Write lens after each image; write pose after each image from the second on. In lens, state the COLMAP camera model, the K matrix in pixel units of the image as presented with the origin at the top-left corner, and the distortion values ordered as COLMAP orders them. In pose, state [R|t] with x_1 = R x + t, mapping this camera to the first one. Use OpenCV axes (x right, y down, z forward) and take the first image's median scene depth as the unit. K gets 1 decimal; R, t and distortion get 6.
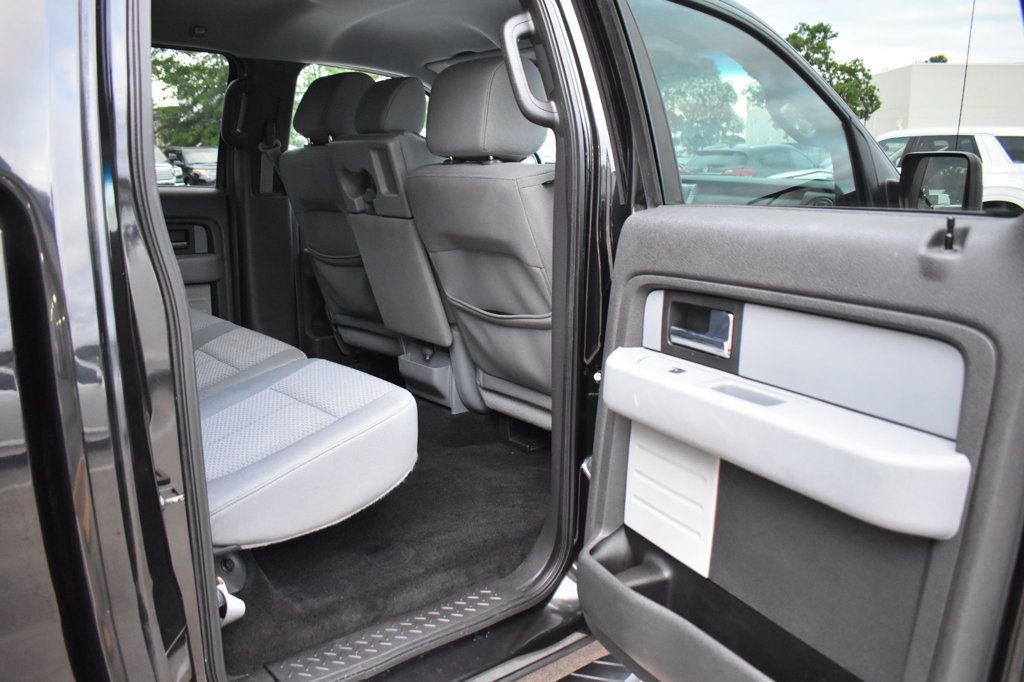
lens RADIAL K [[782.3, 0, 512.0], [0, 782.3, 341.0], [0, 0, 1]] dist [-0.099708, 0.013128]
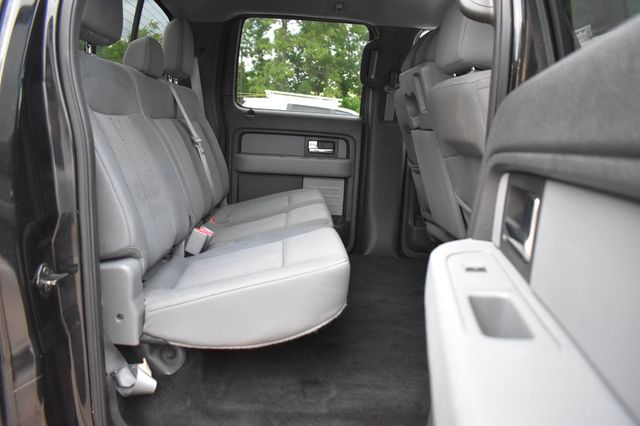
lens RADIAL K [[488.9, 0, 320.0], [0, 488.9, 213.0], [0, 0, 1]] dist [-0.099708, 0.013128]
pose [[0.791519, 0.127420, -0.597714, 0.200244], [-0.162813, 0.986643, -0.005273, 0.006010], [0.589059, 0.101489, 0.801692, 0.289821]]
